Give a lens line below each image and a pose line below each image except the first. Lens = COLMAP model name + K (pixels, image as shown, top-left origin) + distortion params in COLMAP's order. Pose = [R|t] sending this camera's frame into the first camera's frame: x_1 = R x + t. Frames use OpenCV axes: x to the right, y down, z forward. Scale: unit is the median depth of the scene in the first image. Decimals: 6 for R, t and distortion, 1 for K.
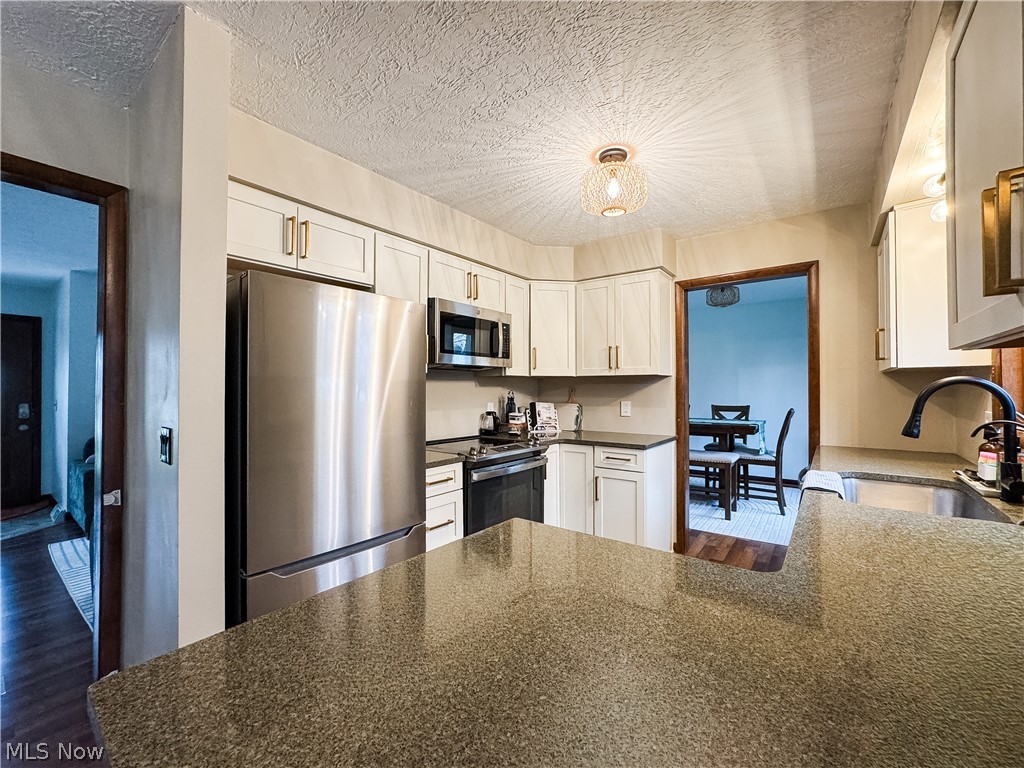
lens RADIAL K [[428.5, 0, 508.8], [0, 428.5, 375.8], [0, 0, 1]] dist [-0.035538, 0.014022]
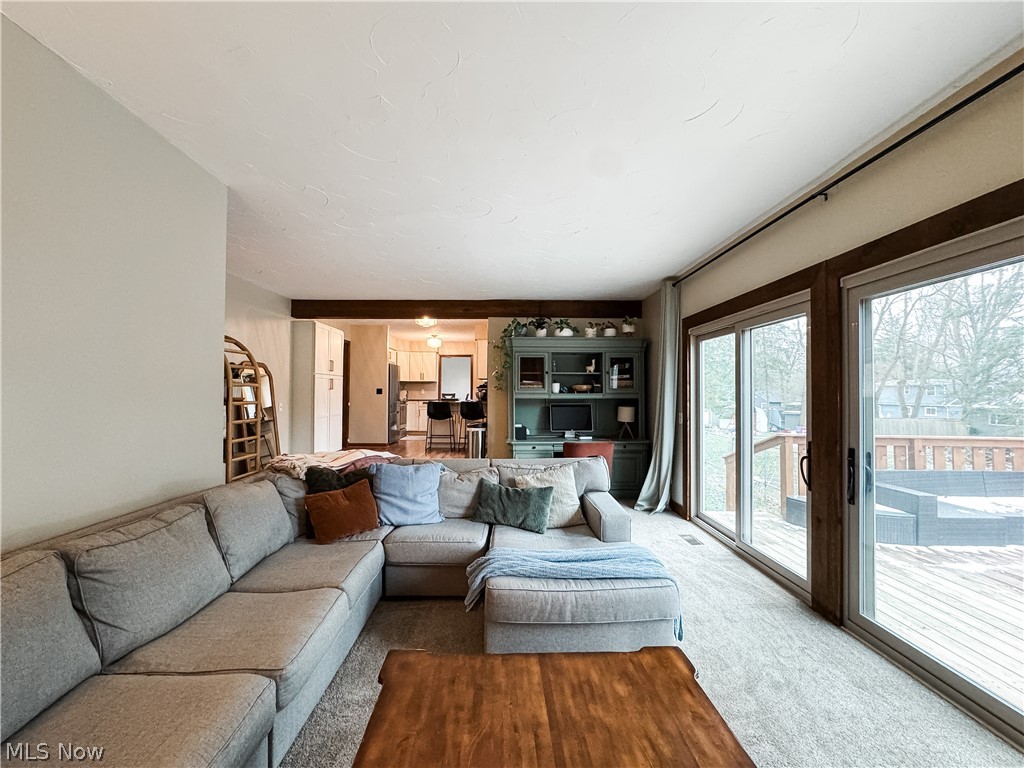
lens RADIAL K [[428.5, 0, 508.8], [0, 428.5, 375.8], [0, 0, 1]] dist [-0.035538, 0.014022]
pose [[0.789132, 0.027707, 0.613599, -1.274383], [-0.018636, 0.999602, -0.021169, 0.013282], [-0.613941, 0.005270, 0.789334, -2.071676]]
